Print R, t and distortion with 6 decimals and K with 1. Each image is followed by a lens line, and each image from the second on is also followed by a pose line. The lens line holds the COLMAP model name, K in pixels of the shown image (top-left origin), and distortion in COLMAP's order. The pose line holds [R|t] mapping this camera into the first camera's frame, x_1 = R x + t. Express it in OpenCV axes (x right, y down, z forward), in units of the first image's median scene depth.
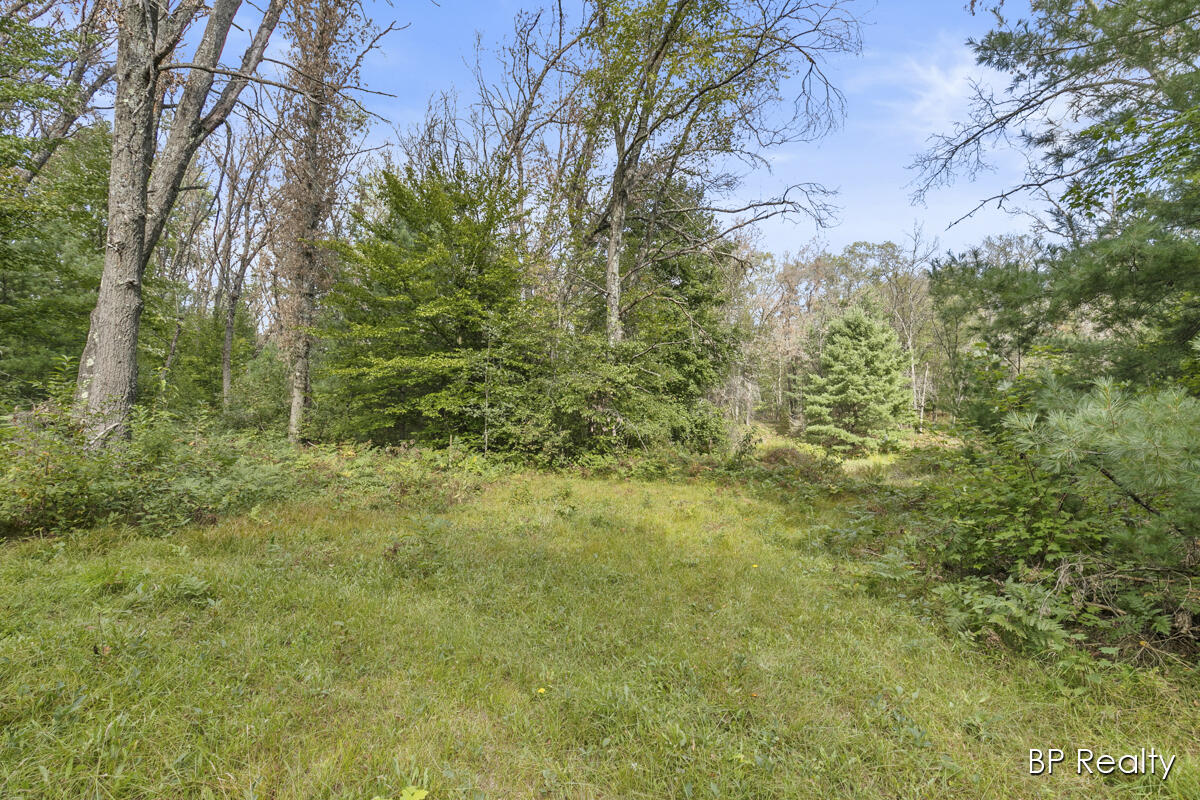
lens RADIAL K [[565.0, 0, 600.0], [0, 565.0, 402.5], [0, 0, 1]] dist [-0.002197, -0.000034]
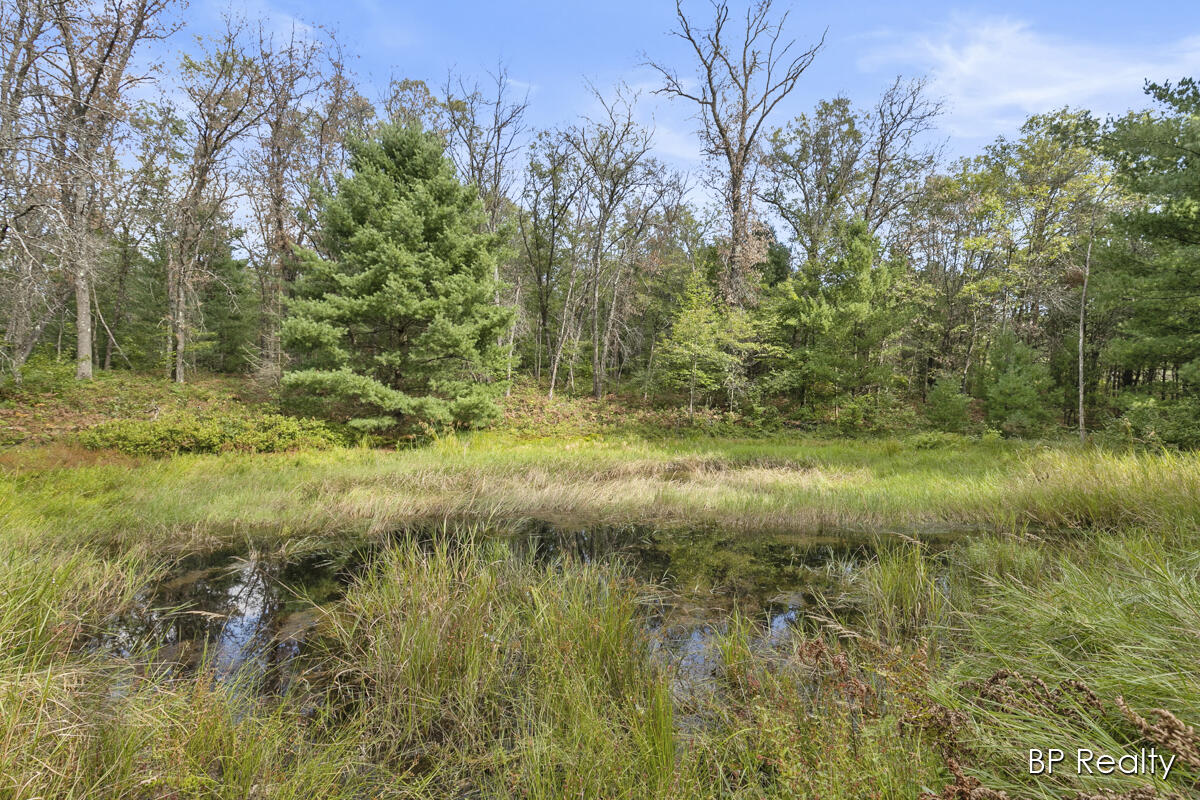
lens RADIAL K [[565.0, 0, 600.3], [0, 565.0, 396.1], [0, 0, 1]] dist [-0.002197, -0.000034]
pose [[0.731570, -0.004529, 0.681751, 0.264839], [-0.010089, 0.999797, 0.017468, 0.050920], [-0.681692, -0.019657, 0.731375, 0.573006]]
